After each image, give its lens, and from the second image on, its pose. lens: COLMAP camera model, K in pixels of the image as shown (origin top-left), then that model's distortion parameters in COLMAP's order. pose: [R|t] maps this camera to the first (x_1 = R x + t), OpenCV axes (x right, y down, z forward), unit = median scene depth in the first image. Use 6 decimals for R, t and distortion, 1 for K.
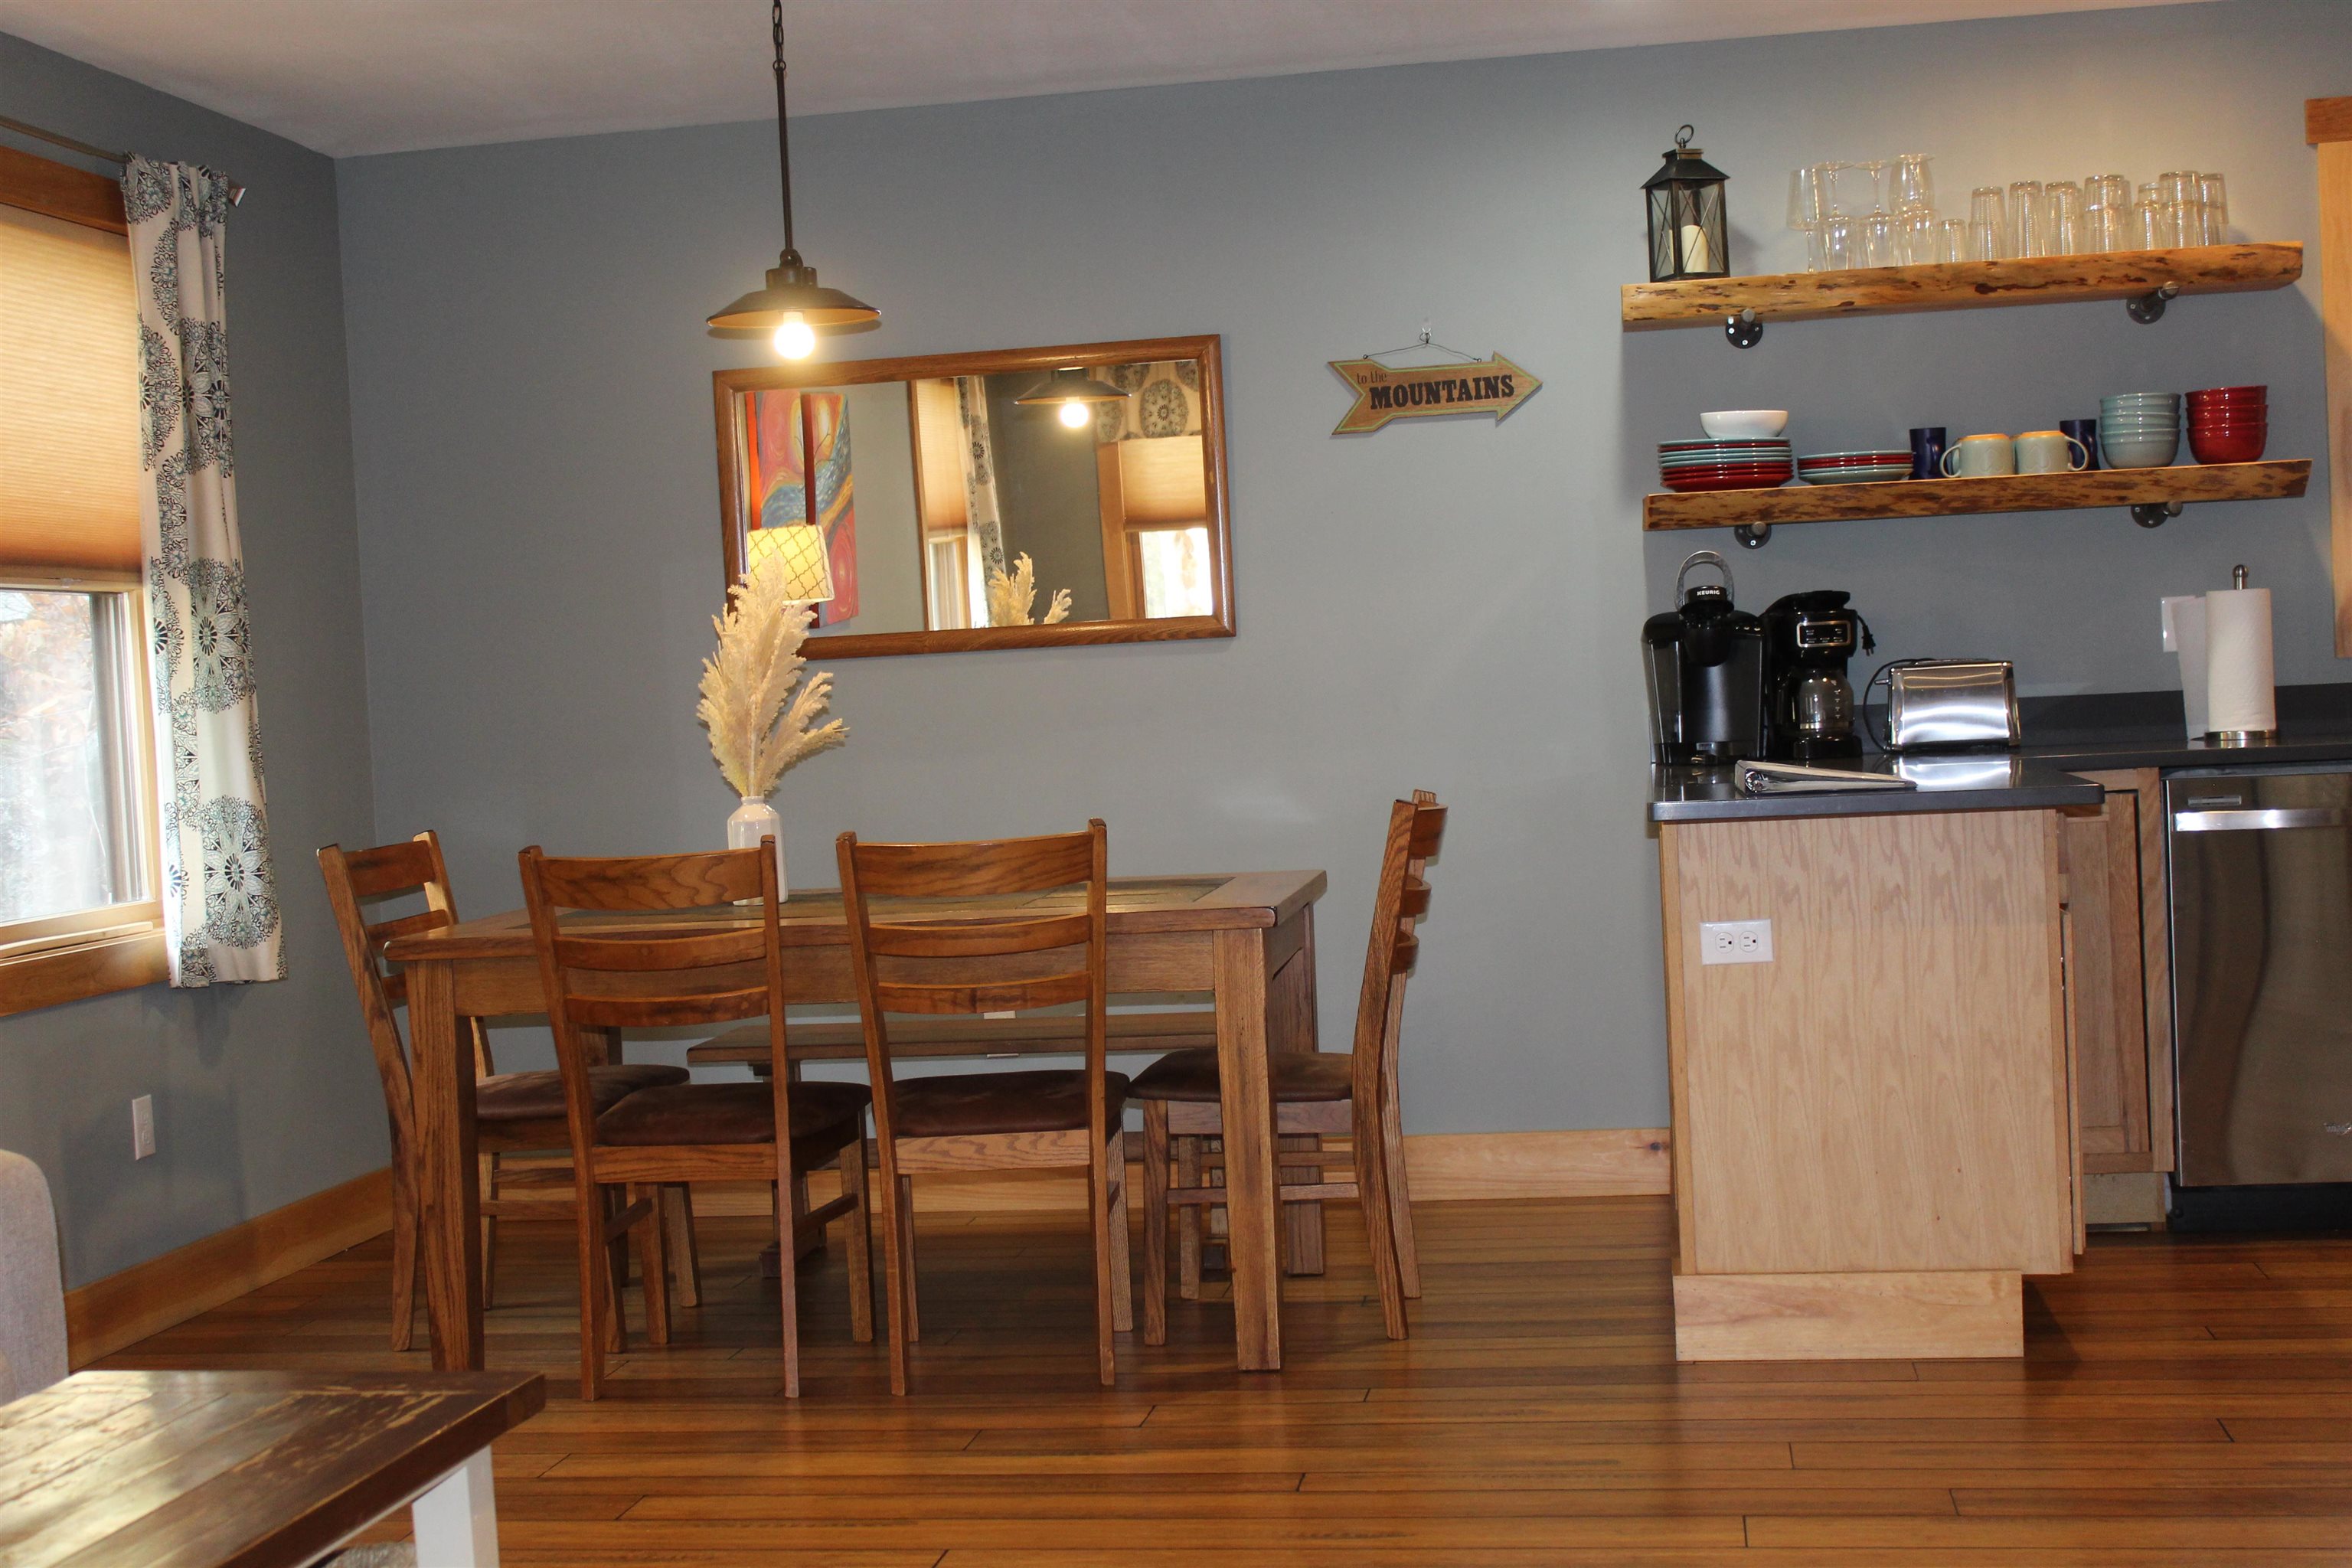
lens RADIAL K [[2934.4, 0, 1176.0], [0, 2934.4, 784.0], [0, 0, 1]] dist [-0.142721, 0.232669]
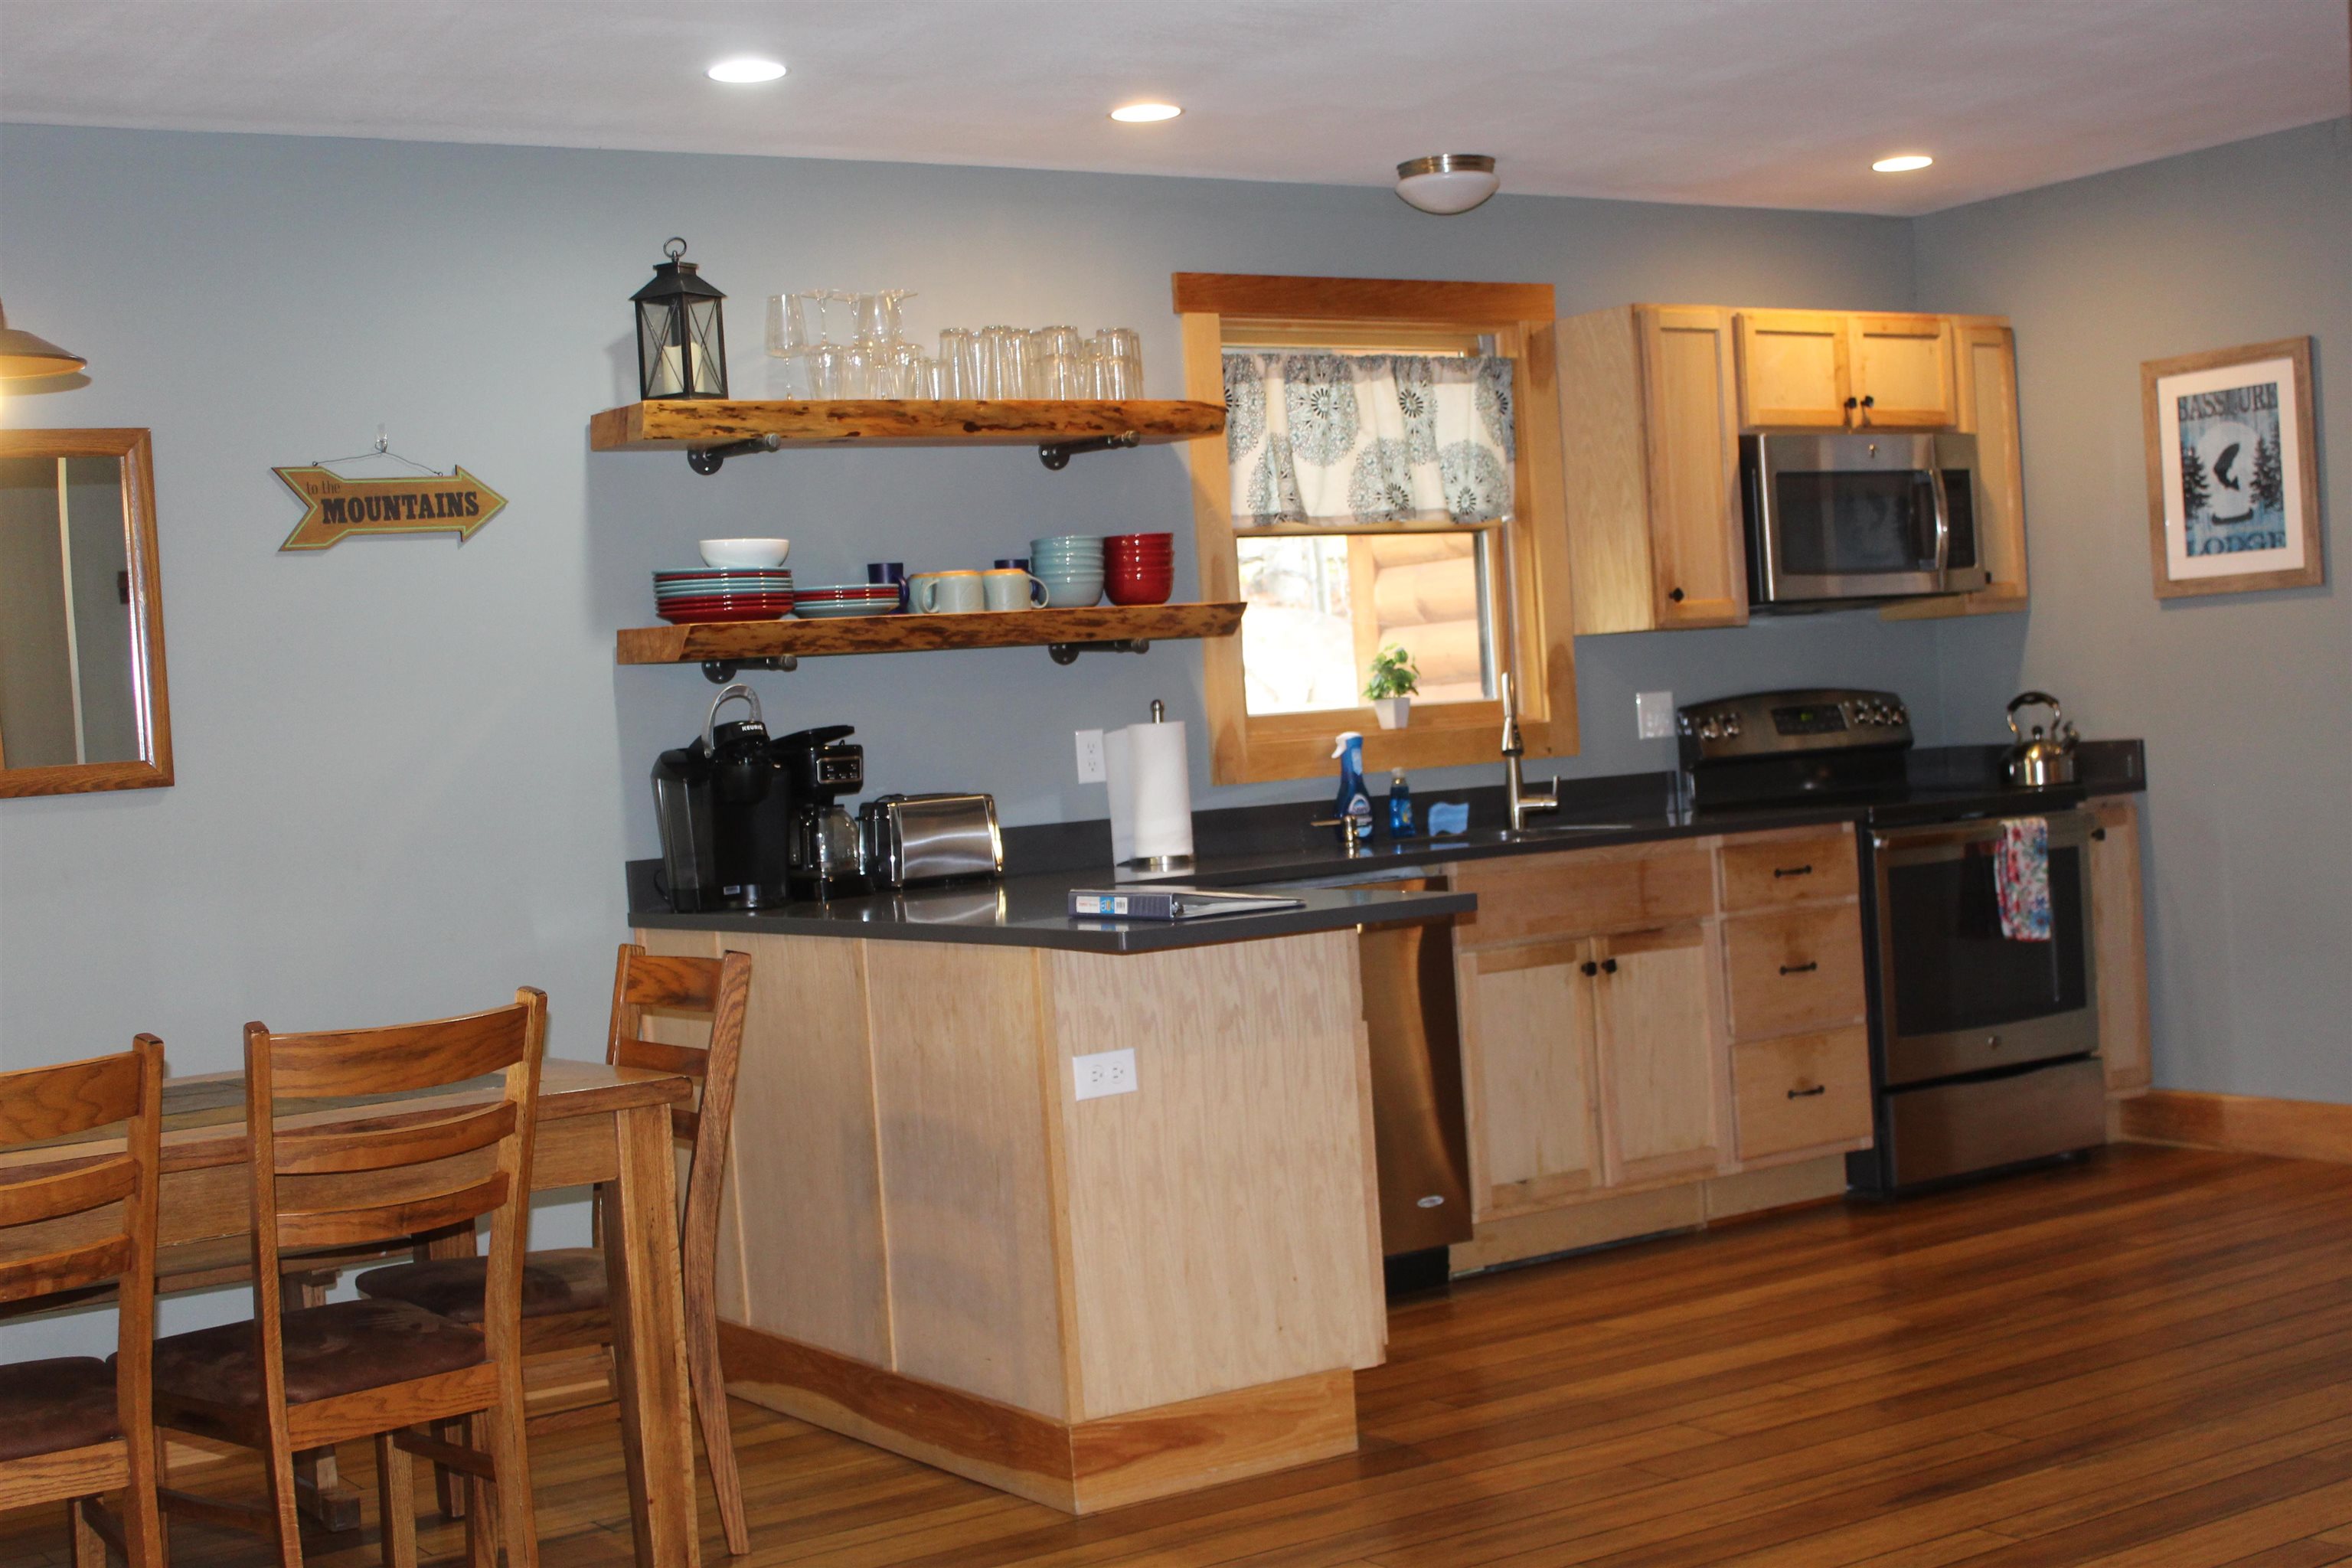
lens RADIAL K [[2934.4, 0, 1176.0], [0, 2934.4, 784.0], [0, 0, 1]] dist [-0.142721, 0.232669]
pose [[0.732283, -0.013346, 0.680870, -0.366281], [0.053685, 0.997828, -0.038180, -0.003342], [-0.678881, 0.064511, 0.731409, 0.209390]]
